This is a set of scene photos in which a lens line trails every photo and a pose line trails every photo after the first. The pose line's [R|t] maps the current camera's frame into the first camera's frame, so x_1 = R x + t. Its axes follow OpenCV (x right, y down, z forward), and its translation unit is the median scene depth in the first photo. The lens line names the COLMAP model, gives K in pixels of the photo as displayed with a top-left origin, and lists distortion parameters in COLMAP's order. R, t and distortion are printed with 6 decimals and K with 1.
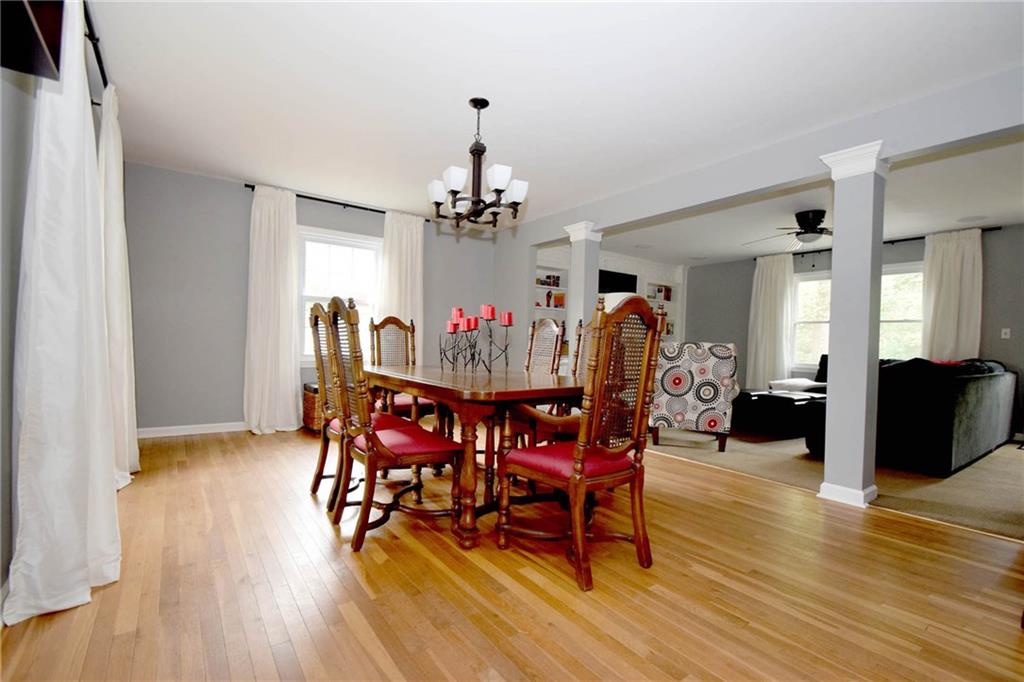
lens RADIAL K [[456.2, 0, 518.2], [0, 456.2, 345.4], [0, 0, 1]] dist [0.011263, -0.000668]
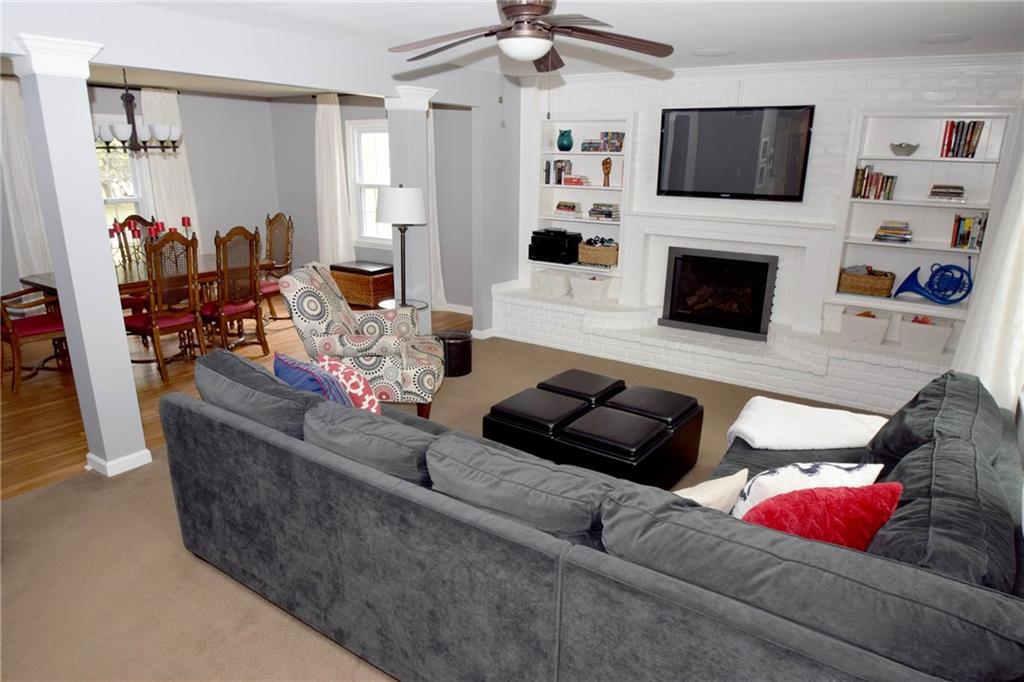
lens RADIAL K [[647.7, 0, 510.7], [0, 647.7, 351.3], [0, 0, 1]] dist [-0.026009, 0.003361]
pose [[0.336913, 0.249126, -0.907979, 1.140088], [-0.014385, 0.965609, 0.259600, -0.117776], [0.941426, -0.074401, 0.328910, 0.733343]]
